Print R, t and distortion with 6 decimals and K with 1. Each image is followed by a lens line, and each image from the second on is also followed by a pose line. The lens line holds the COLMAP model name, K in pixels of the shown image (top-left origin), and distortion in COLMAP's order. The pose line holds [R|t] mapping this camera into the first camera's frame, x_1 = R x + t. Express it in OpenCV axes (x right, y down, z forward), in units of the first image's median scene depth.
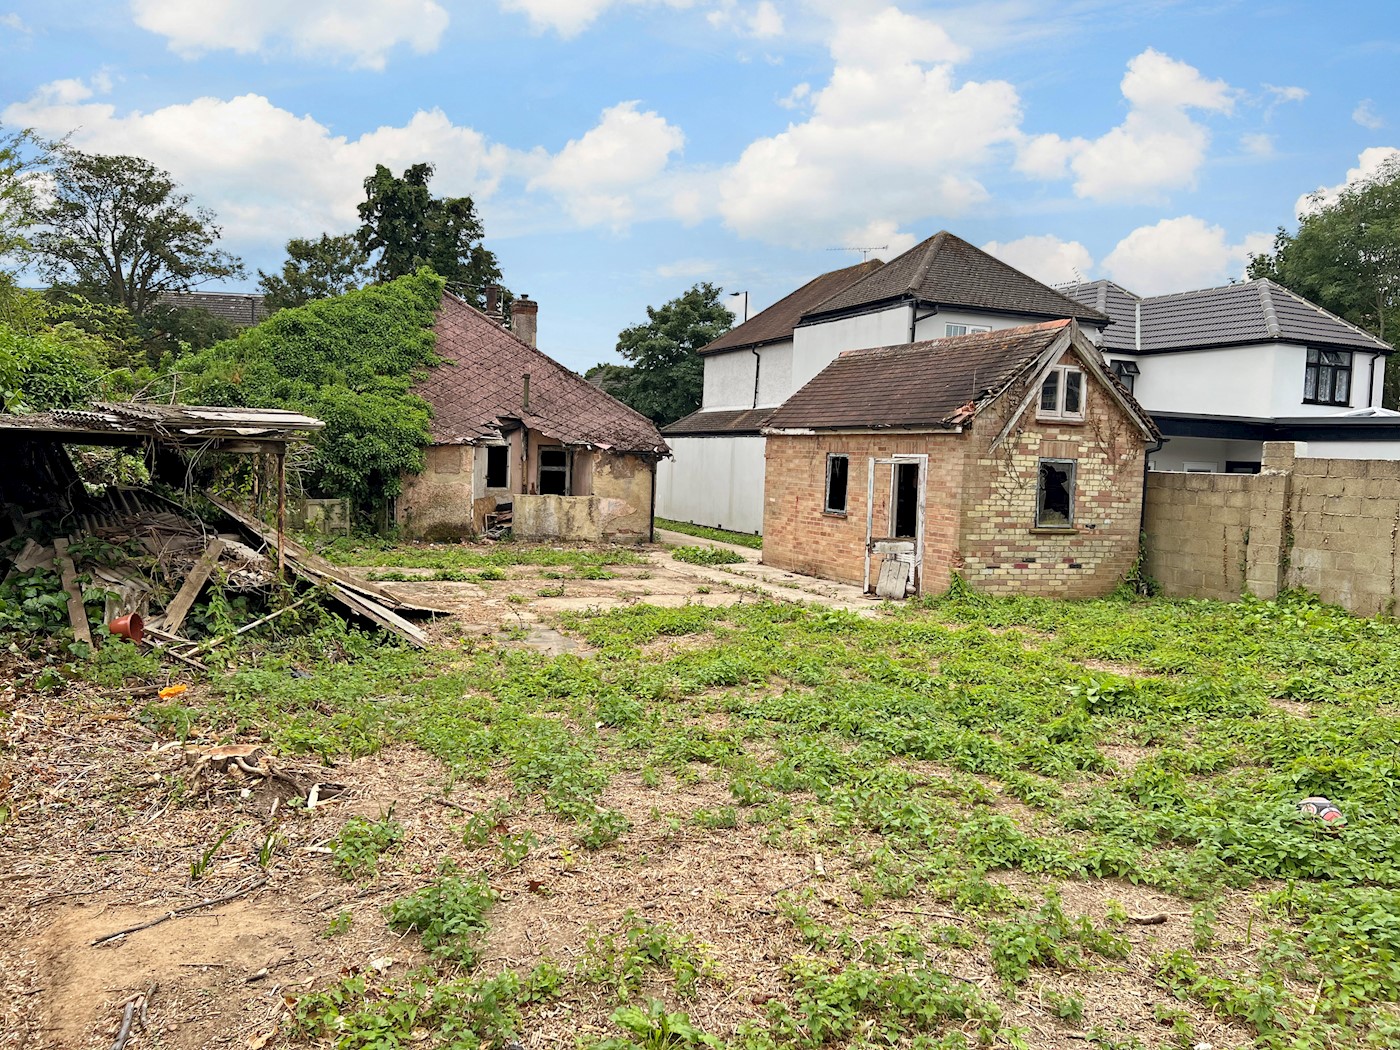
lens RADIAL K [[1066.6, 0, 698.1], [0, 1066.6, 524.1], [0, 0, 1]] dist [0.019101, -0.000969]
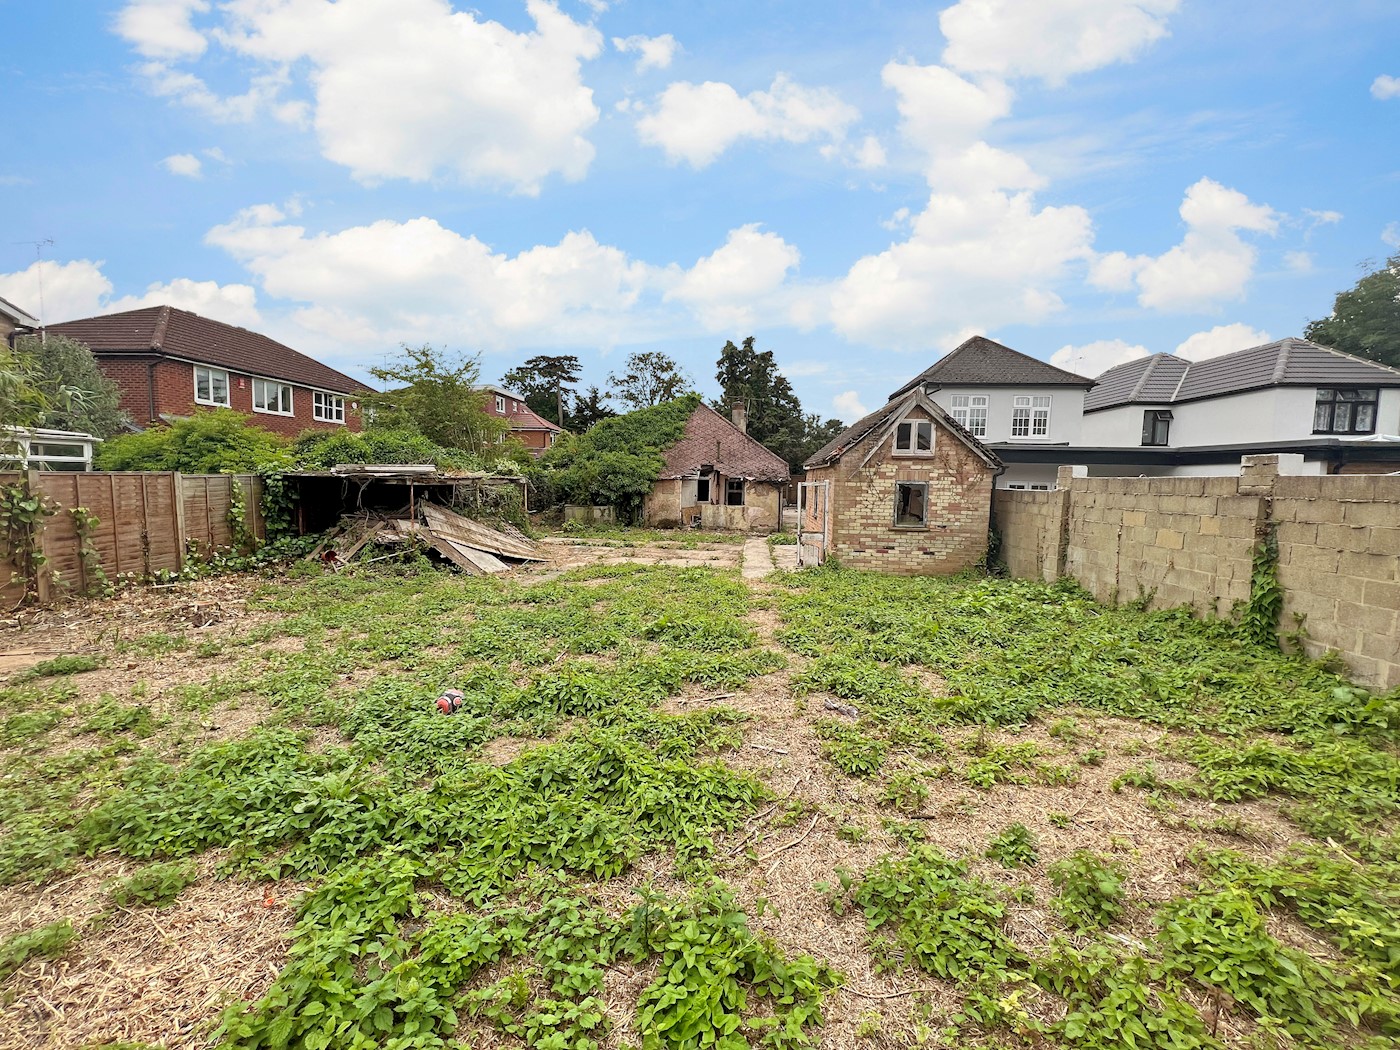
lens RADIAL K [[562.8, 0, 698.9], [0, 562.8, 521.4], [0, 0, 1]] dist [-0.001790, 0.000055]
pose [[0.873050, 0.018318, -0.487287, 0.449298], [-0.019090, 0.999812, 0.003382, -0.001589], [0.487257, 0.006349, 0.873235, 0.157275]]
